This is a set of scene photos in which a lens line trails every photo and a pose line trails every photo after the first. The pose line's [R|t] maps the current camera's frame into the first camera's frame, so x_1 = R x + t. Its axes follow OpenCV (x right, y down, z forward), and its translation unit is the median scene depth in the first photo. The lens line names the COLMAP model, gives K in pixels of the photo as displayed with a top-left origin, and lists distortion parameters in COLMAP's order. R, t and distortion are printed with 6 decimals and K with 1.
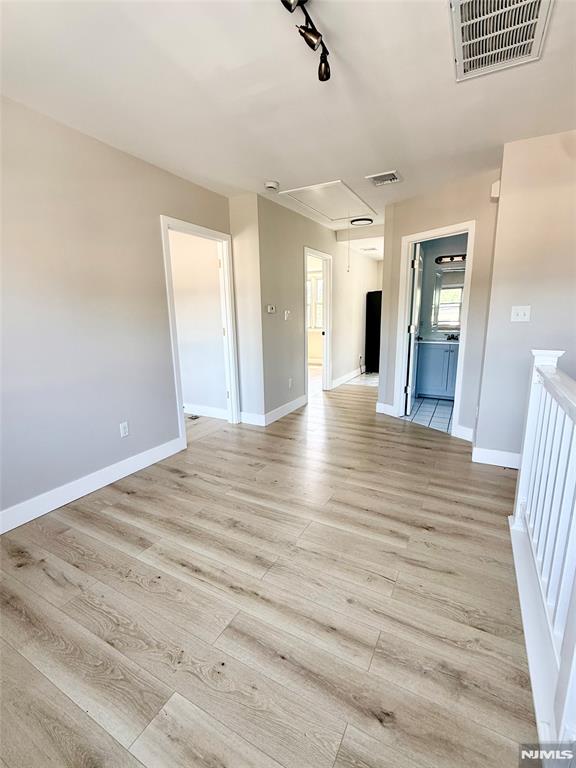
lens RADIAL K [[349.4, 0, 285.7], [0, 349.4, 382.3], [0, 0, 1]] dist [0.000041, -0.000632]
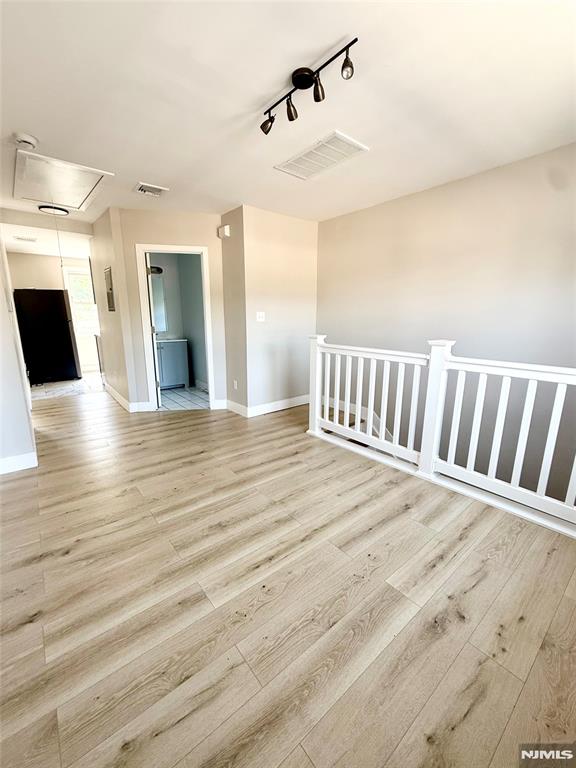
lens RADIAL K [[319.4, 0, 285.0], [0, 319.4, 387.5], [0, 0, 1]] dist [-0.001738, -0.000133]
pose [[0.367141, -0.189434, 0.910671, -0.901943], [0.170316, 0.976181, 0.134398, -0.076894], [-0.914440, 0.105759, 0.390660, 0.469618]]
